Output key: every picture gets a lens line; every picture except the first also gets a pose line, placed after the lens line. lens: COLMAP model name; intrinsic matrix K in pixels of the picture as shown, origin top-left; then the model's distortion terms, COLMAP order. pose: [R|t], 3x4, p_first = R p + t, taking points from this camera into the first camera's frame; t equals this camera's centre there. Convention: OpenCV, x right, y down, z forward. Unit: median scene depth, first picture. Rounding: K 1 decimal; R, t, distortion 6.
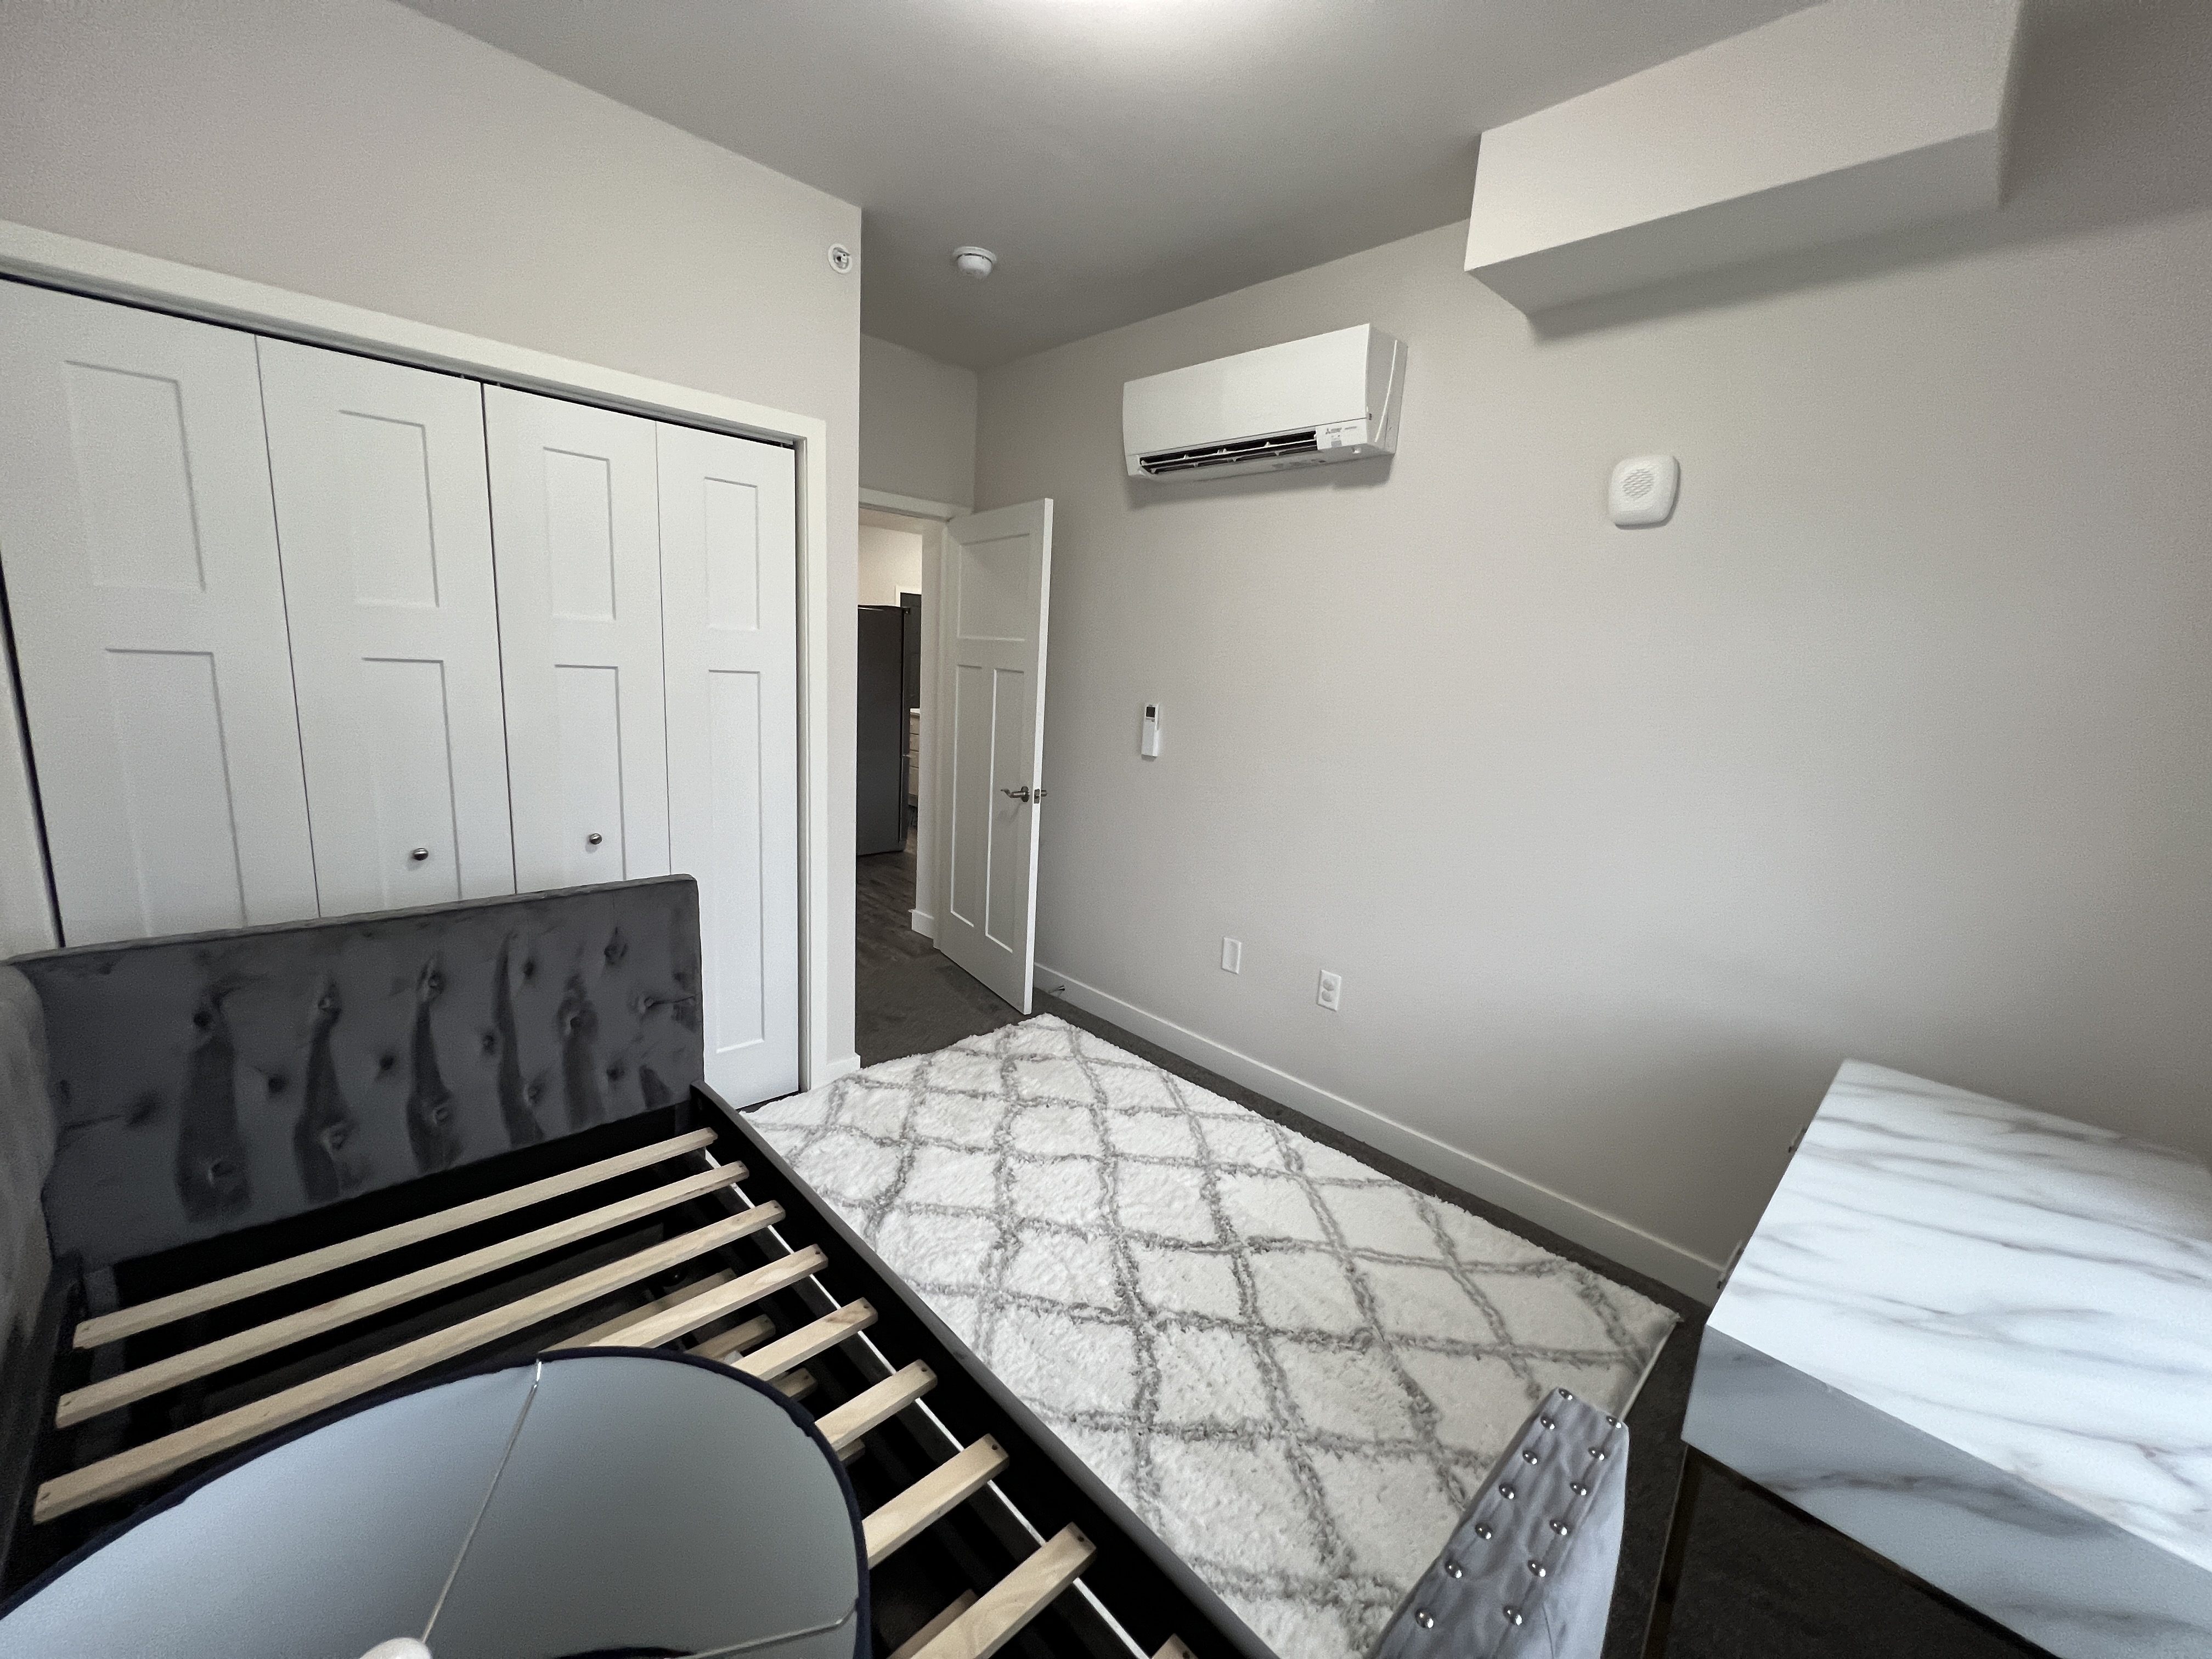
lens RADIAL K [[882.9, 0, 1099.6], [0, 882.9, 823.1], [0, 0, 1]] dist [-0.002817, 0.001184]
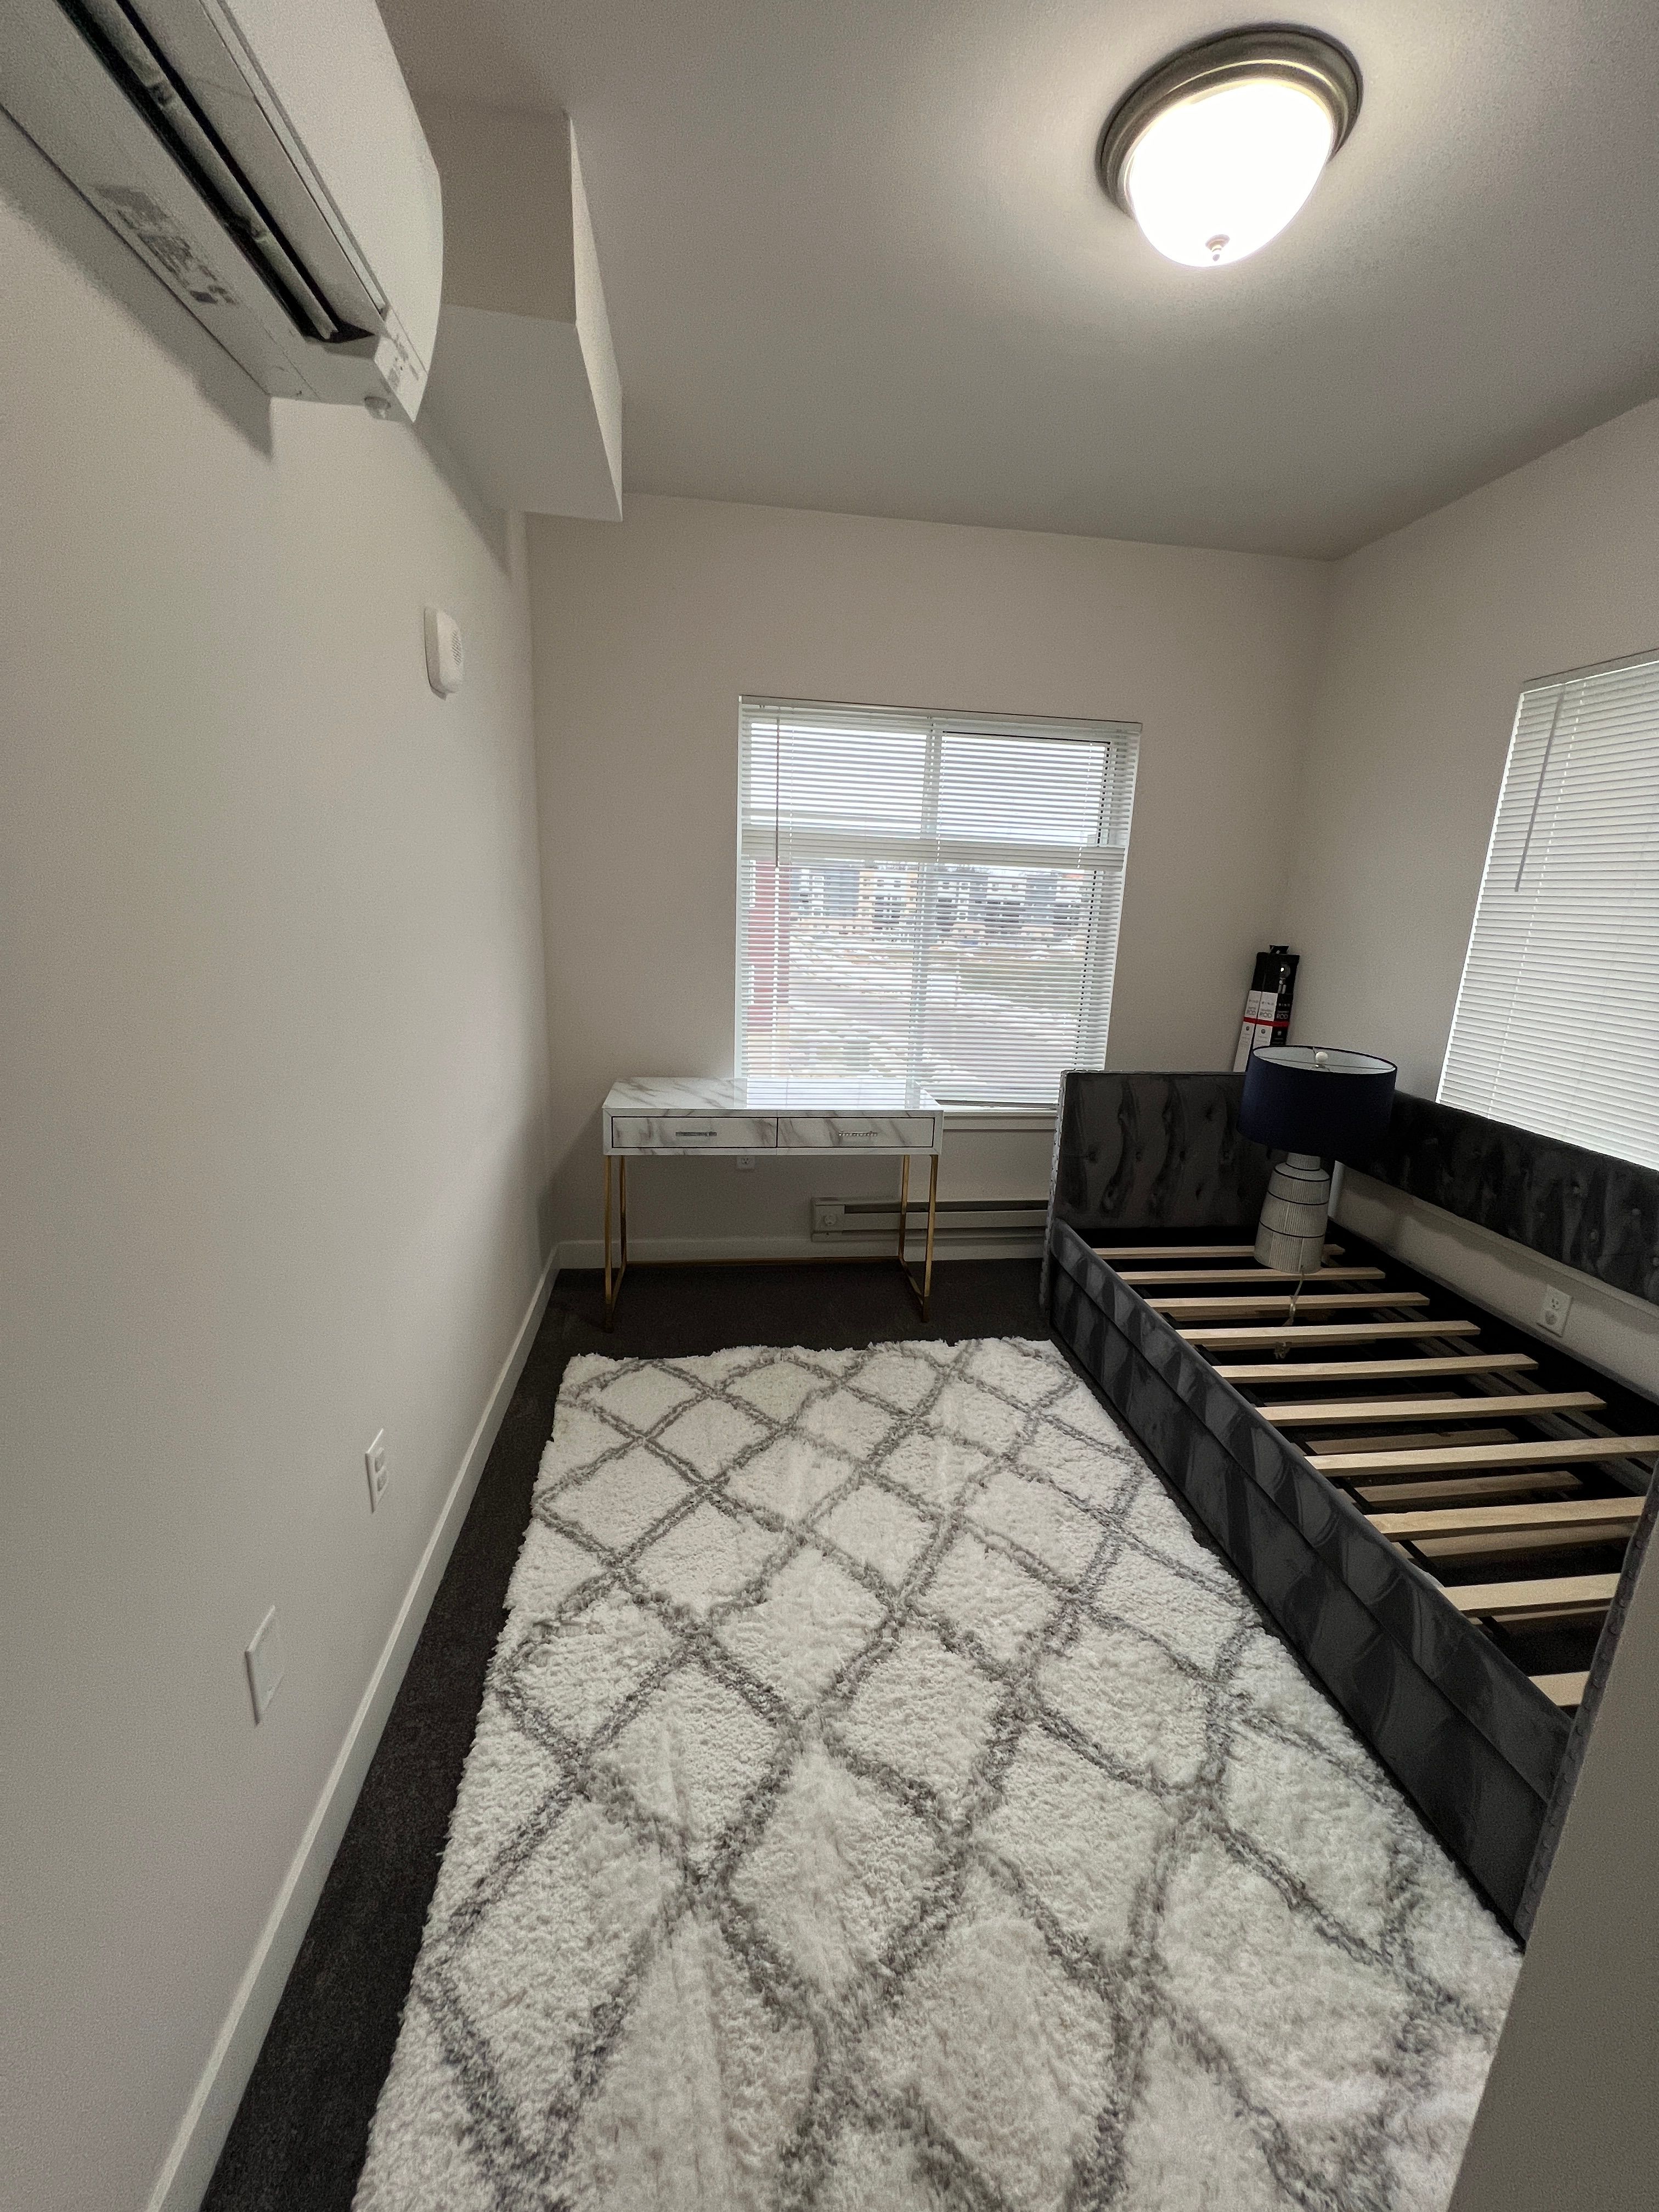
lens RADIAL K [[882.9, 0, 828.2], [0, 882.9, 1101.6], [0, 0, 1]] dist [-0.002817, 0.001184]
pose [[-0.801084, -0.217714, 0.557552, -0.261879], [0.037021, 0.911697, 0.409192, -0.276514], [-0.597405, 0.348439, -0.722286, 1.371131]]
